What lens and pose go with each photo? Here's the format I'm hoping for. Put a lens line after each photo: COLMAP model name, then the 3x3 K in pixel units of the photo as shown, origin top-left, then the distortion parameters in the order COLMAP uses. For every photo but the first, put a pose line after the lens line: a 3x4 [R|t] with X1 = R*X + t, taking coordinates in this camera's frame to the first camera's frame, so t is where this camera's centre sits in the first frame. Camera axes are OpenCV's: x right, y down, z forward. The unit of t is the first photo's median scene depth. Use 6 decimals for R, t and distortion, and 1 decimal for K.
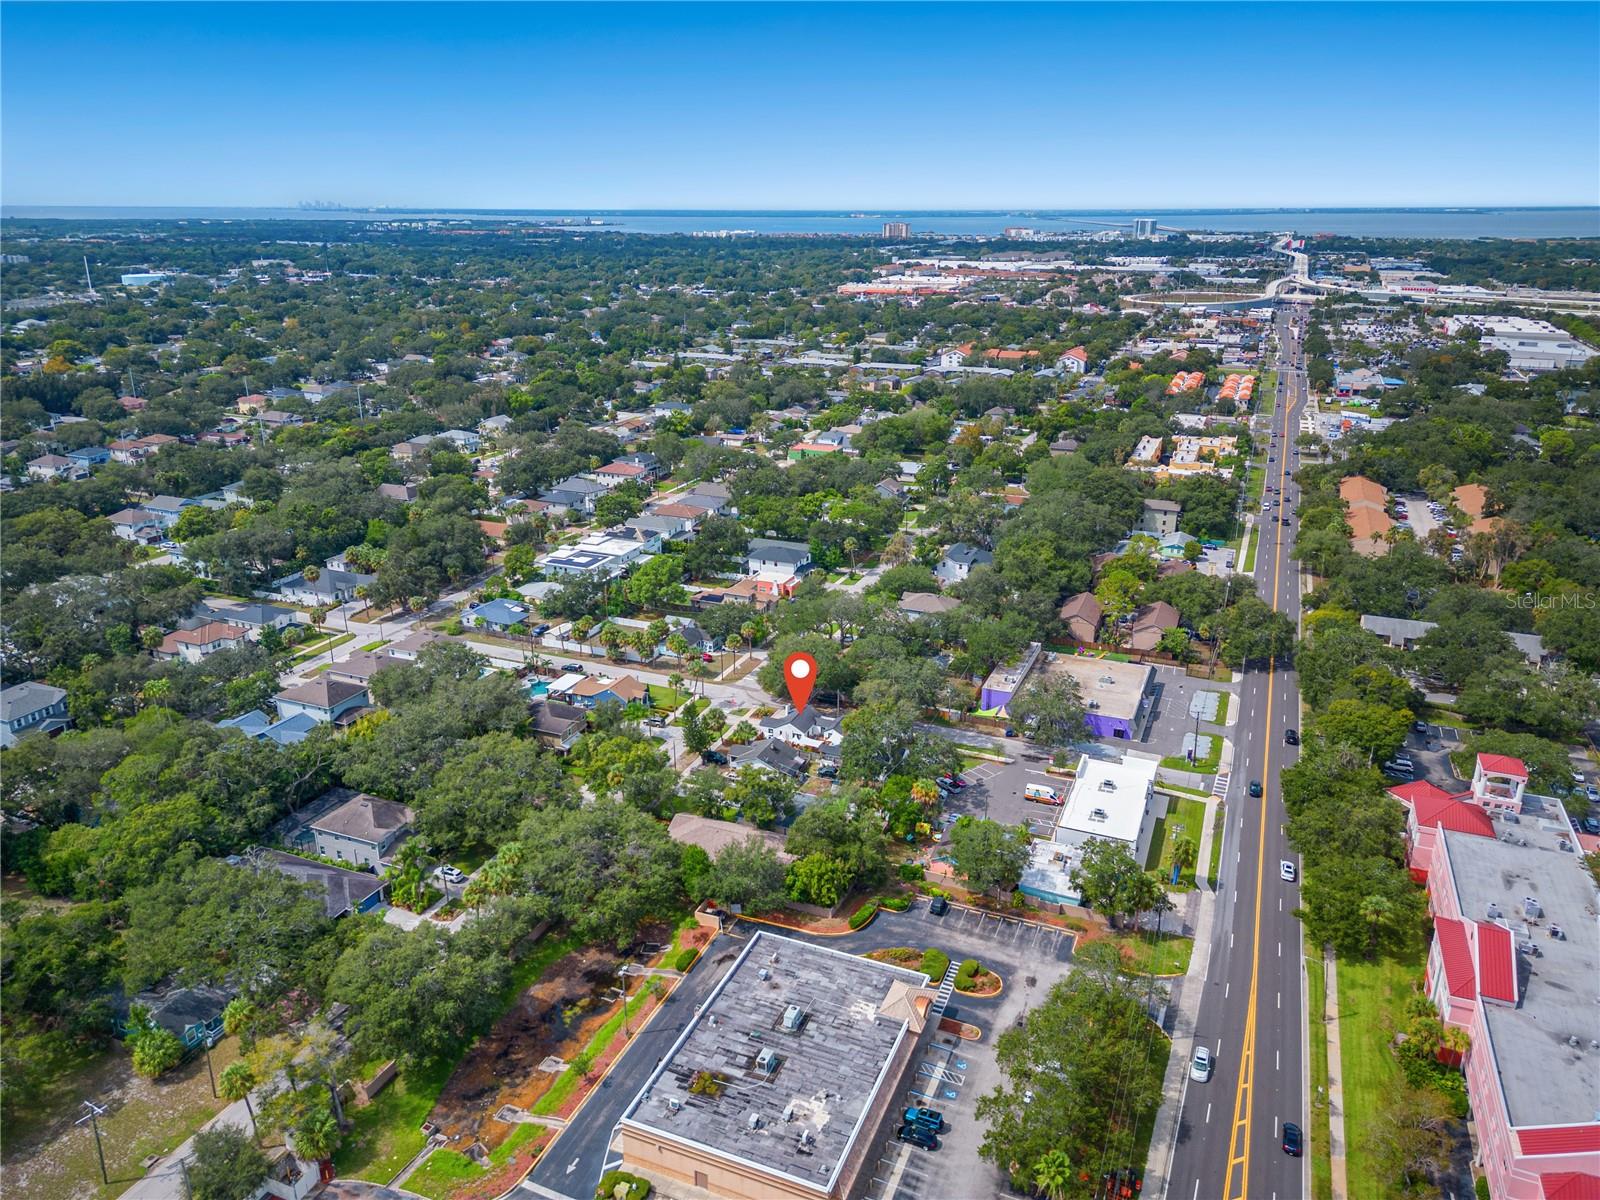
lens RADIAL K [[1096.8, 0, 800.0], [0, 1096.8, 600.0], [0, 0, 1]] dist [0.068323, -0.065418]
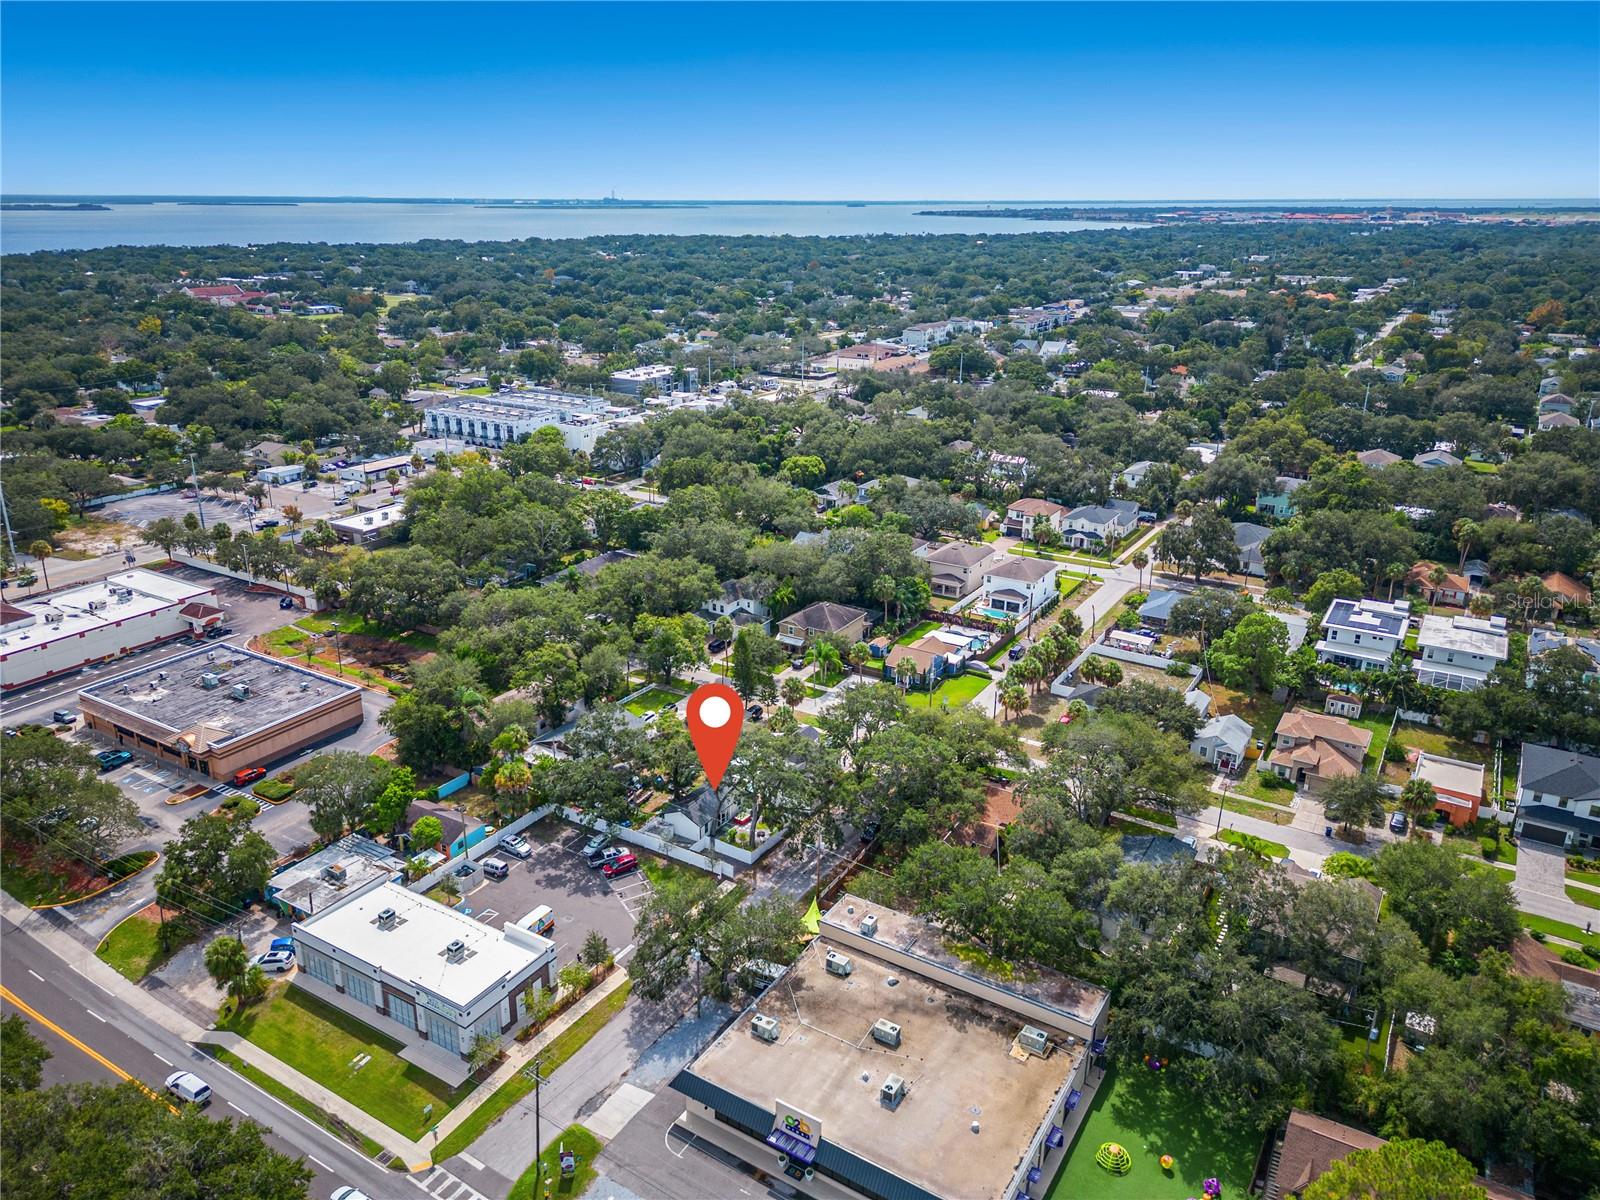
lens RADIAL K [[1096.8, 0, 800.0], [0, 1096.8, 600.0], [0, 0, 1]] dist [0.068323, -0.065418]
pose [[-0.141930, 0.335548, -0.931270, 0.857566], [-0.329314, 0.871200, 0.364093, -0.326386], [0.933493, 0.358355, -0.013148, 1.261663]]
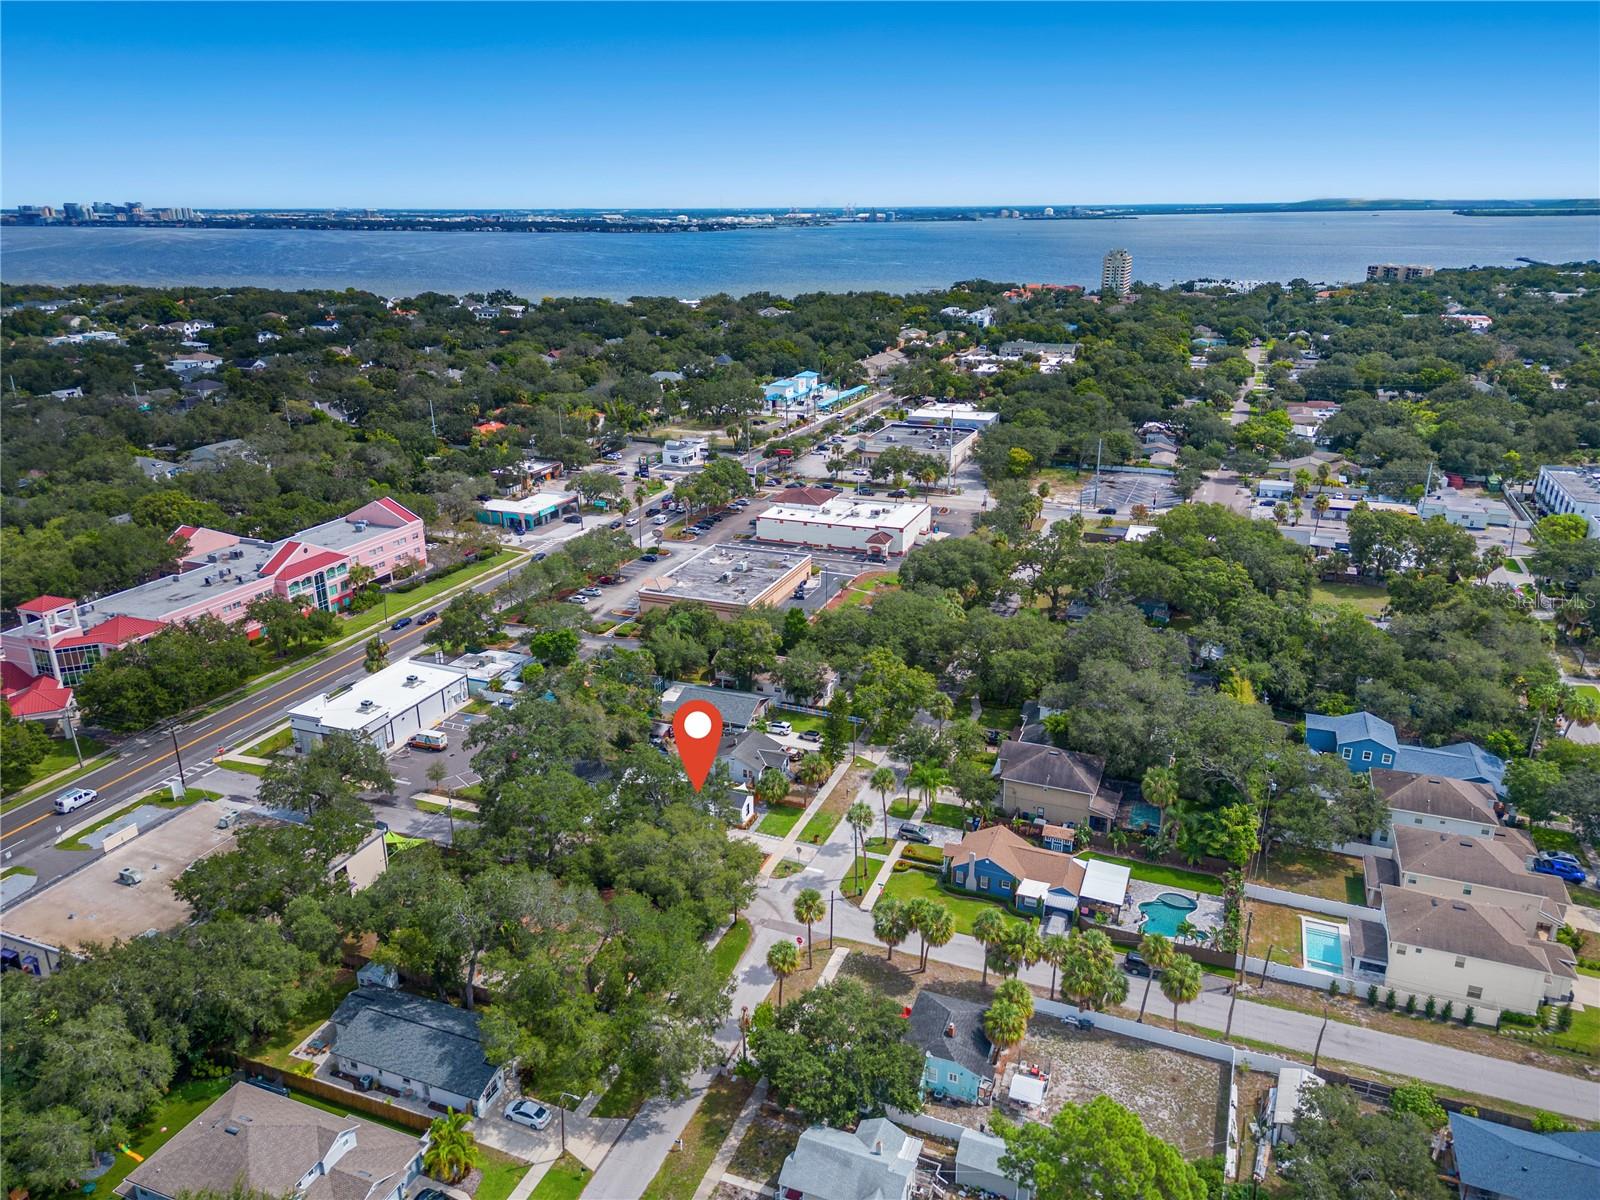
lens RADIAL K [[1096.8, 0, 800.0], [0, 1096.8, 600.0], [0, 0, 1]] dist [0.068323, -0.065418]
pose [[-0.999587, 0.016798, -0.023303, -0.063230], [-0.001387, 0.782036, 0.623232, -0.541800], [0.028693, 0.623007, -0.781690, 1.892024]]
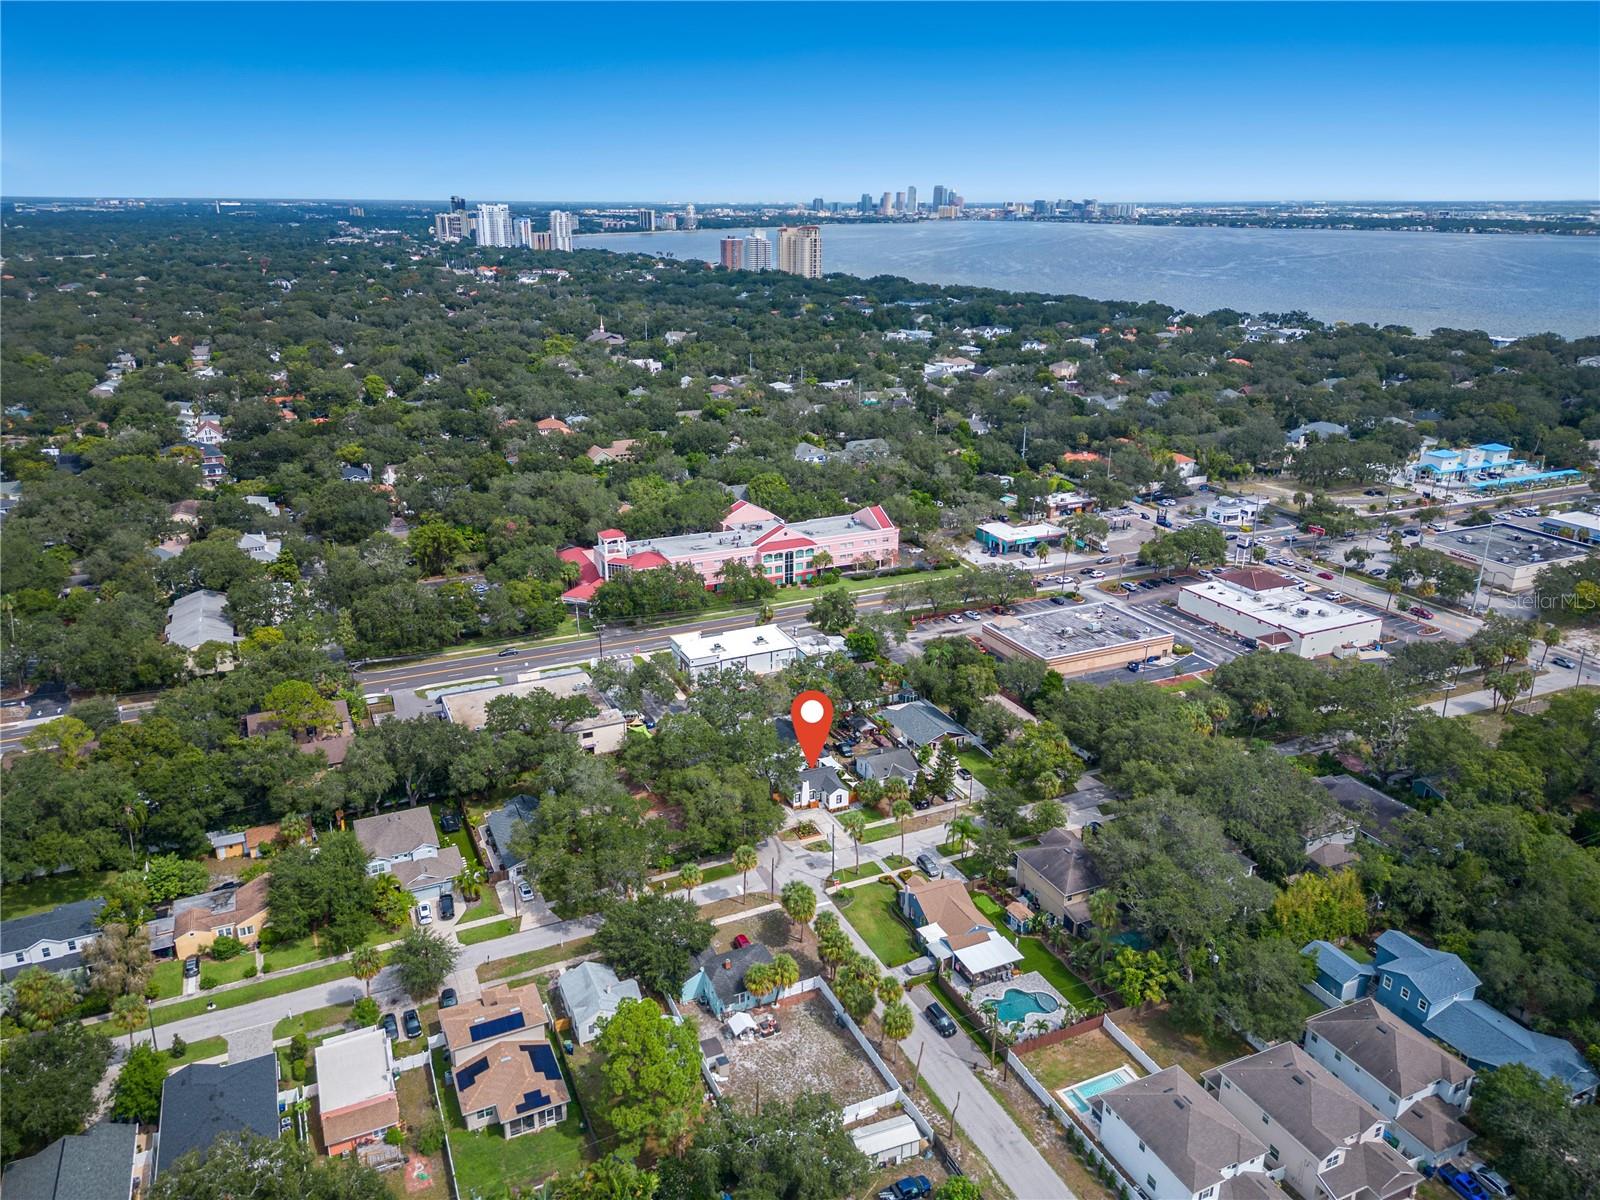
lens RADIAL K [[1096.8, 0, 800.0], [0, 1096.8, 600.0], [0, 0, 1]] dist [0.068323, -0.065418]
pose [[-0.749123, -0.223455, 0.623605, -0.728133], [0.213879, 0.809382, 0.546952, -0.662924], [-0.626953, 0.543110, -0.558534, 1.846102]]
